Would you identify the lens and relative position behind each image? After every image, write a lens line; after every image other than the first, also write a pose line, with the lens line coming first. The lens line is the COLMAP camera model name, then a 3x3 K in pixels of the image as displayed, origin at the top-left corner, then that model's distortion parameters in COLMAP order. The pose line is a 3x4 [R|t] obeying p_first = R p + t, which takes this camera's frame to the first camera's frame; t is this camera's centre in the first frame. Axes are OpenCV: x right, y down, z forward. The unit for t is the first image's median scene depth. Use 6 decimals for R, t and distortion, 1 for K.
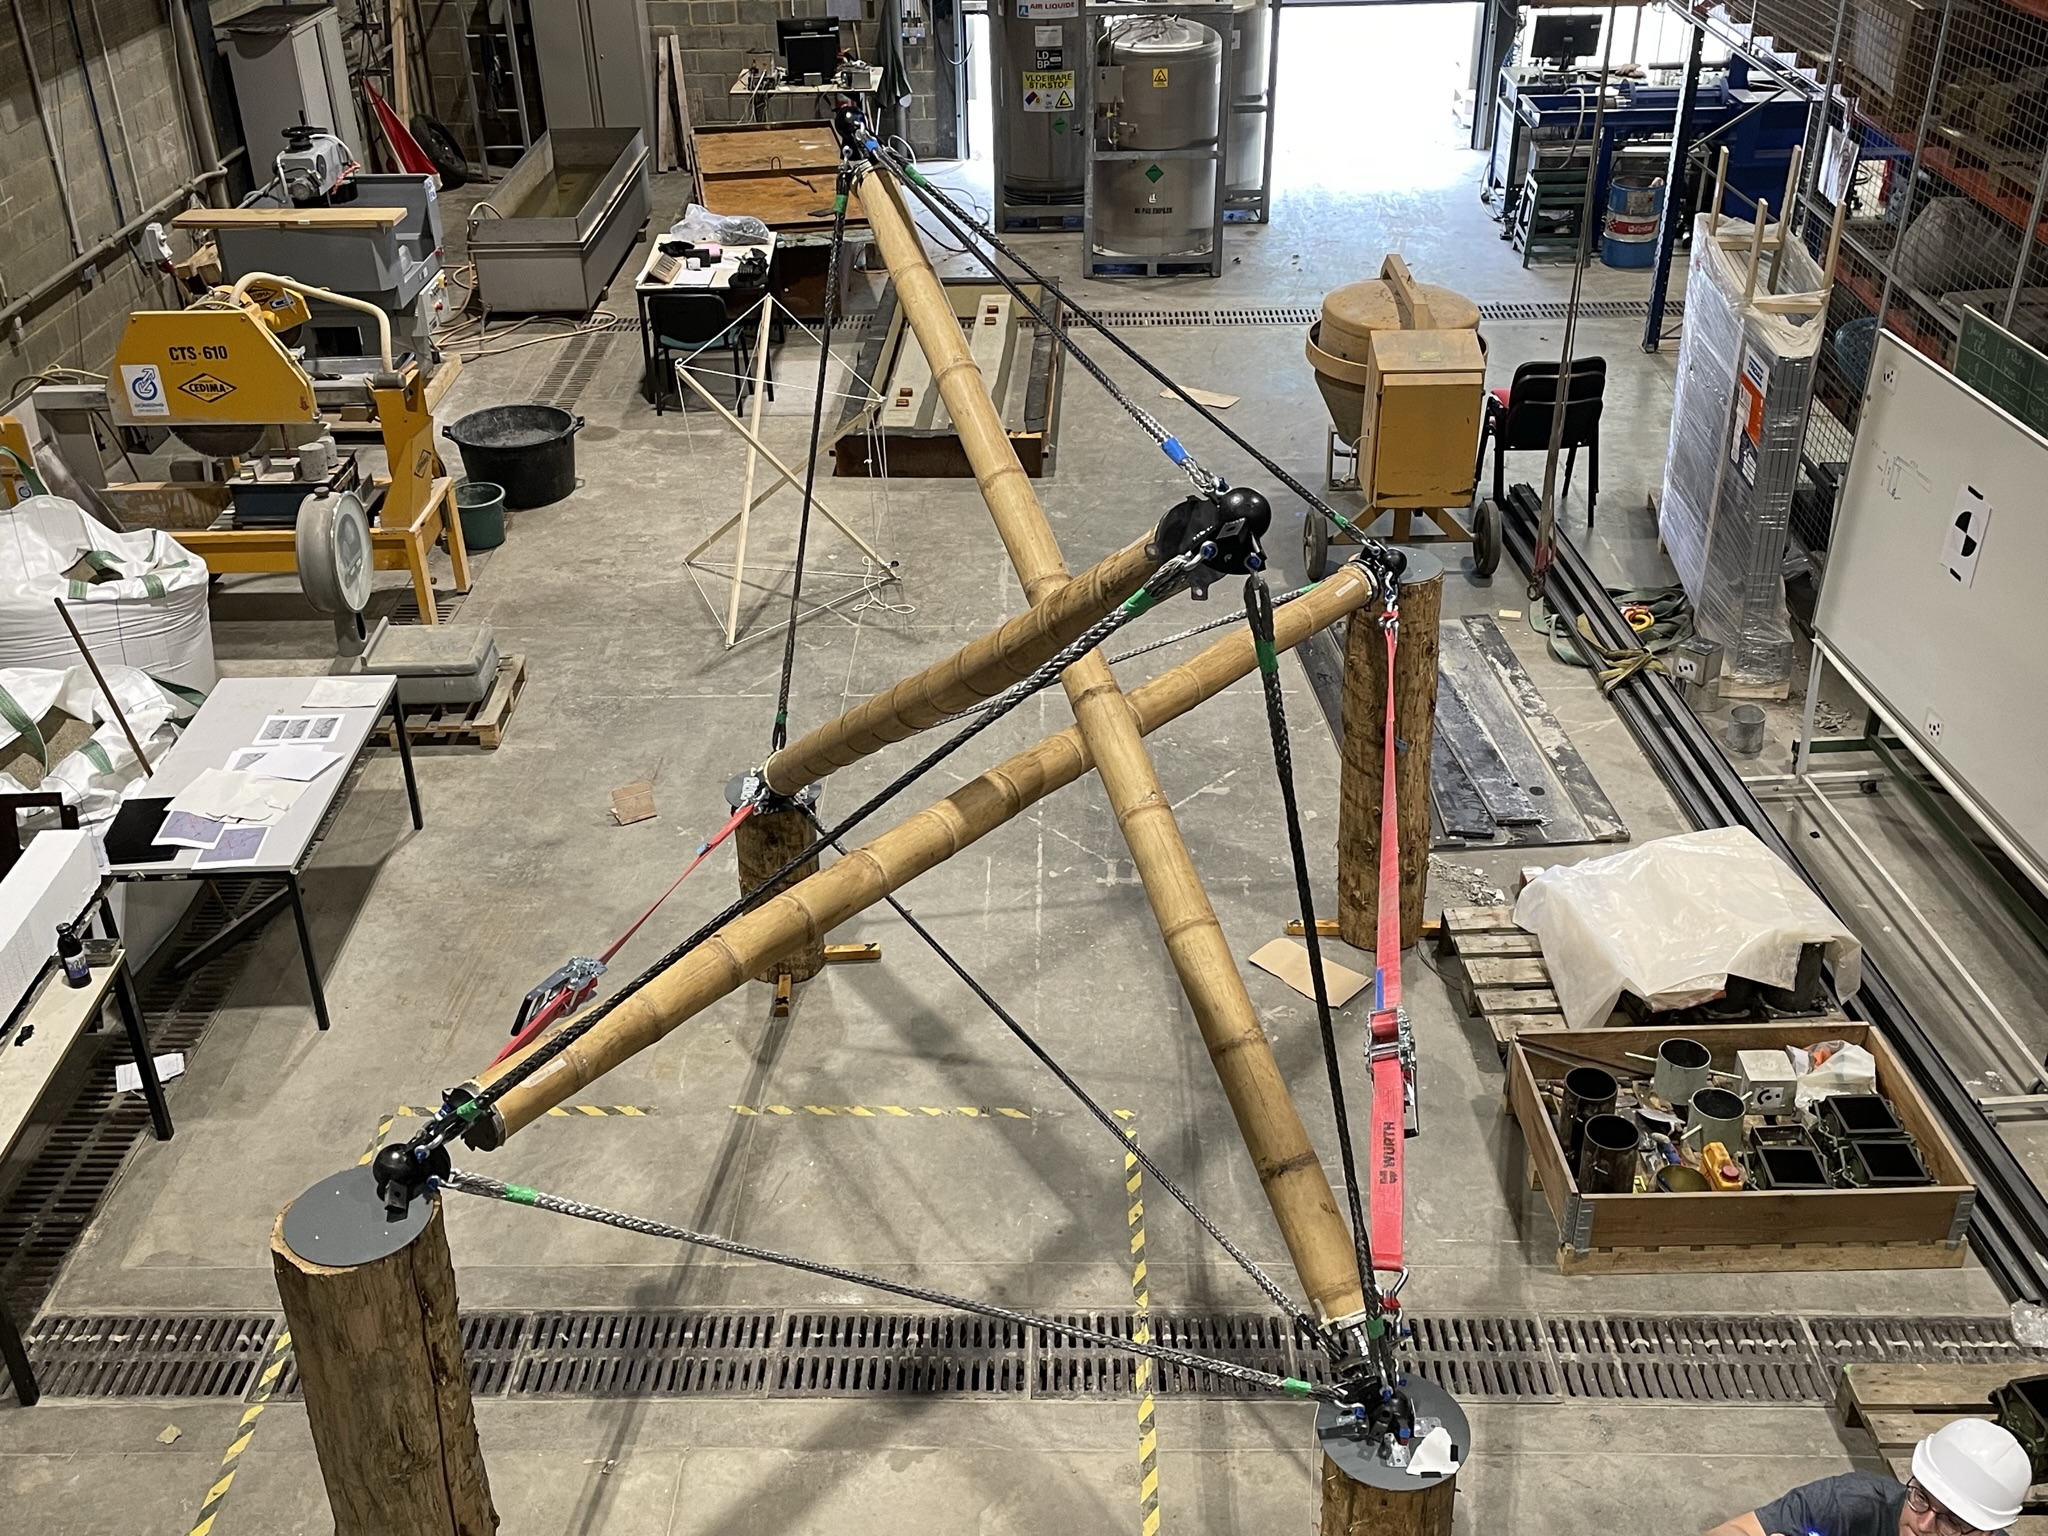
lens RADIAL K [[1985.1, 0, 1021.5], [0, 1985.1, 765.9], [0, 0, 1]] dist [0.097560, -0.122684]
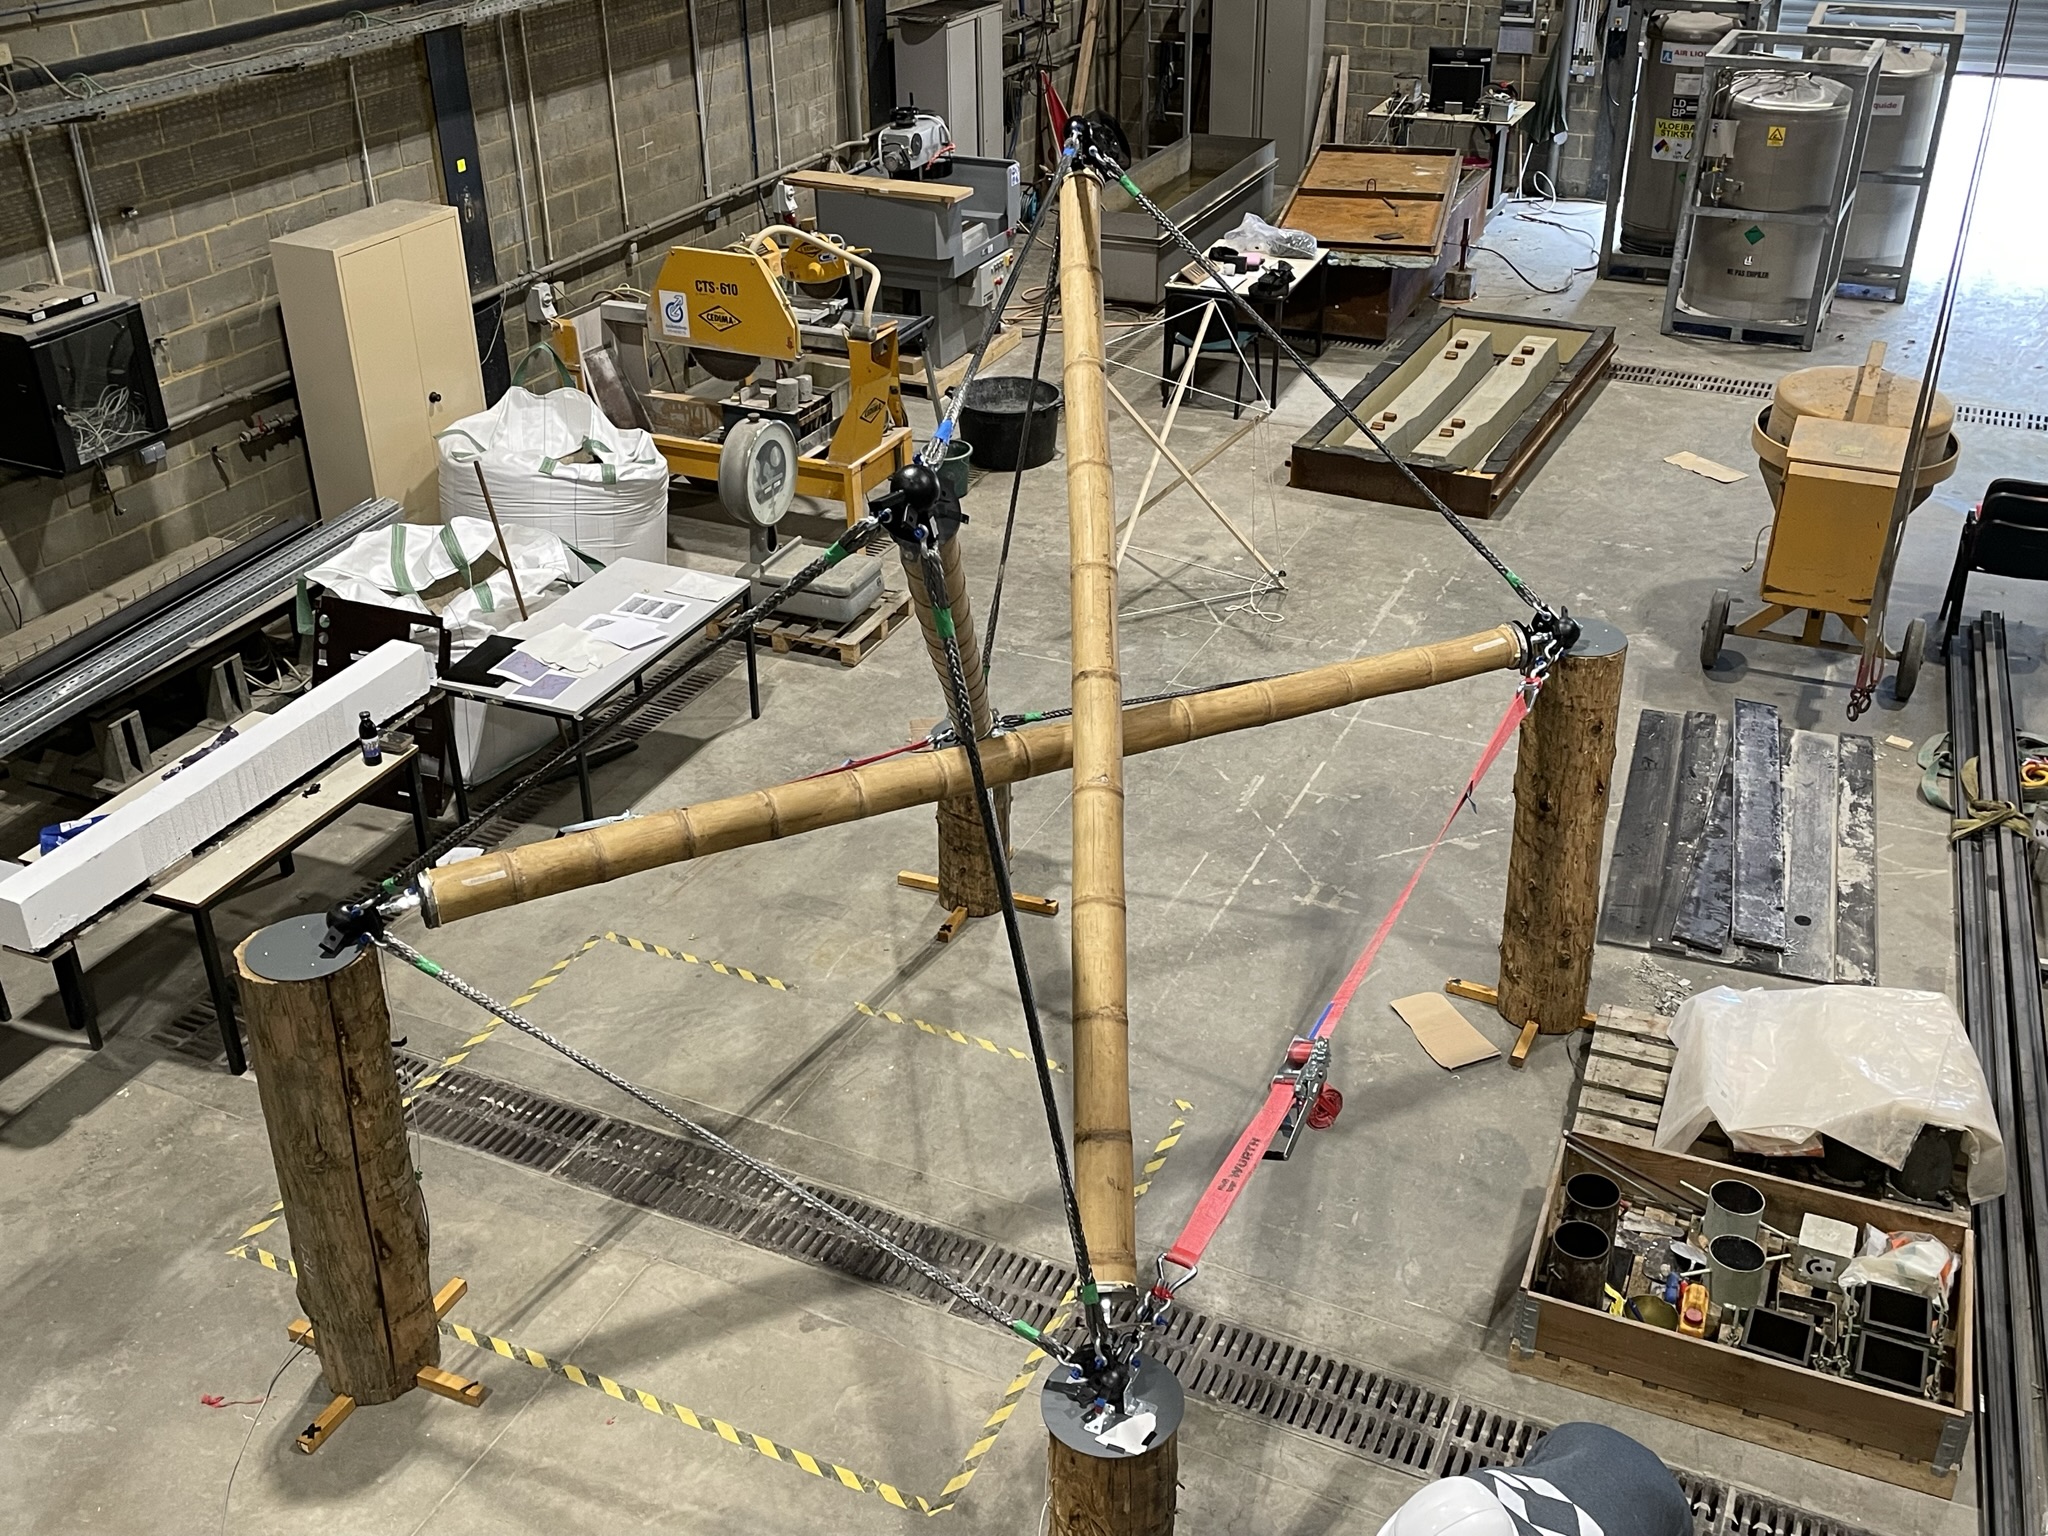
lens RADIAL K [[1985.1, 0, 1021.5], [0, 1985.1, 765.9], [0, 0, 1]] dist [0.097560, -0.122684]
pose [[0.913059, 0.209655, -0.349811, 0.208622], [-0.212752, 0.976645, 0.030026, -0.007398], [0.347936, 0.047008, 0.936339, -0.005740]]
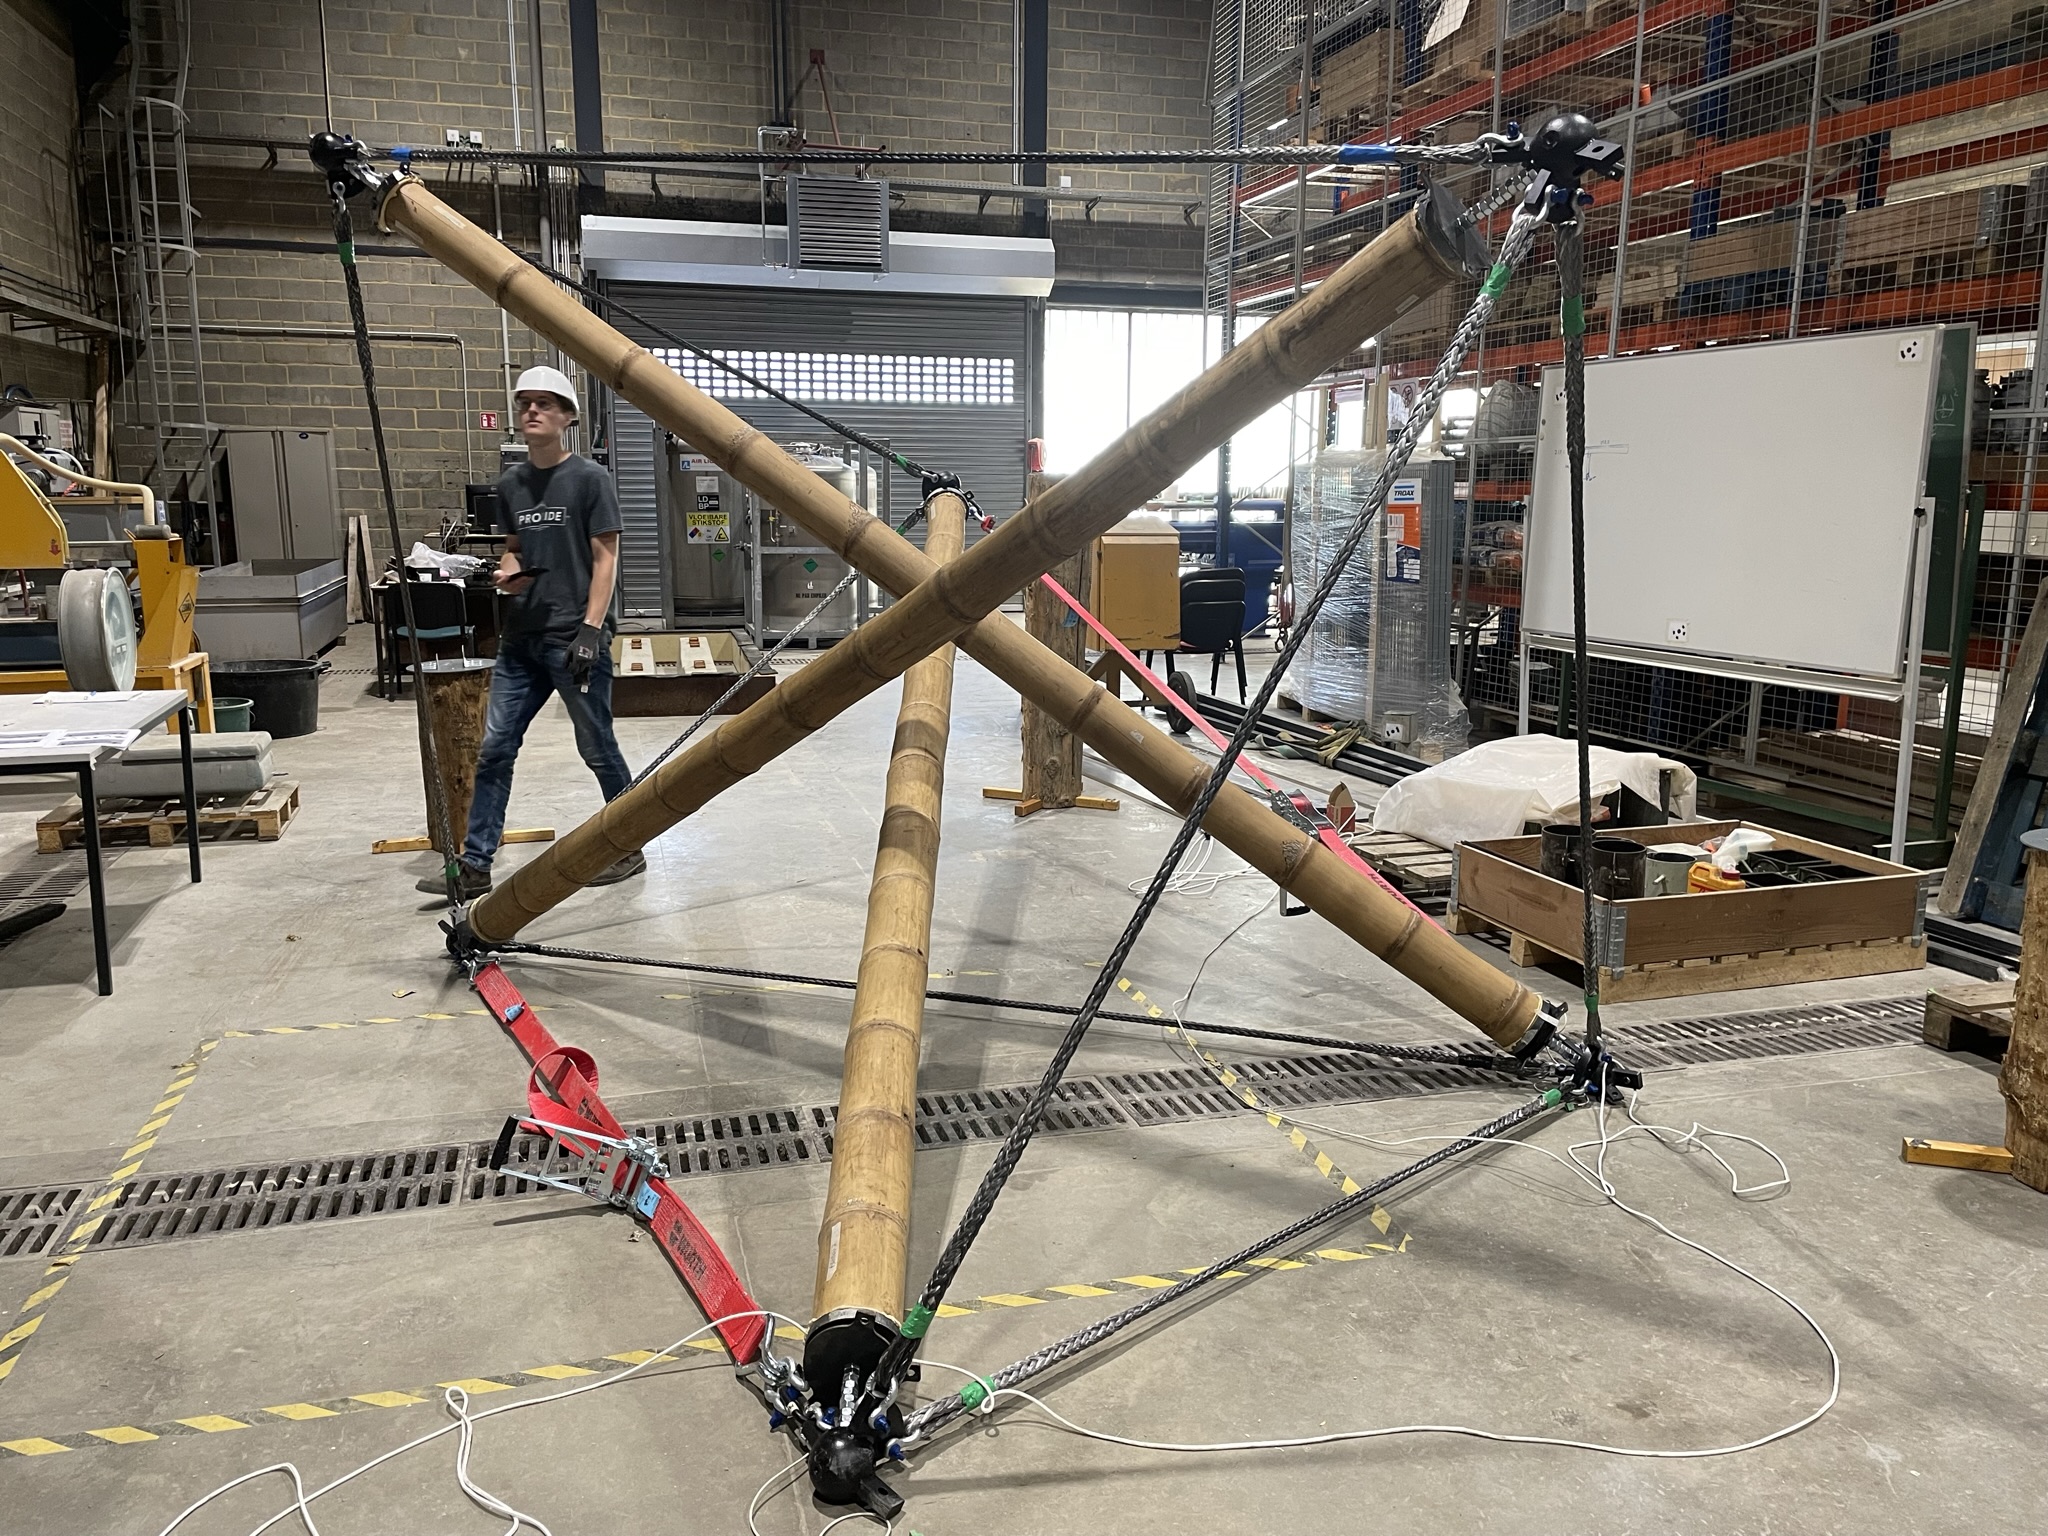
lens RADIAL K [[1537.5, 0, 1033.8], [0, 1537.5, 772.4], [0, 0, 1]] dist [0.097905, -0.114794]
pose [[0.956009, -0.030125, 0.291785, -0.128388], [0.126206, 0.940181, -0.316435, 0.219569], [-0.264798, 0.339340, 0.902624, 0.225149]]
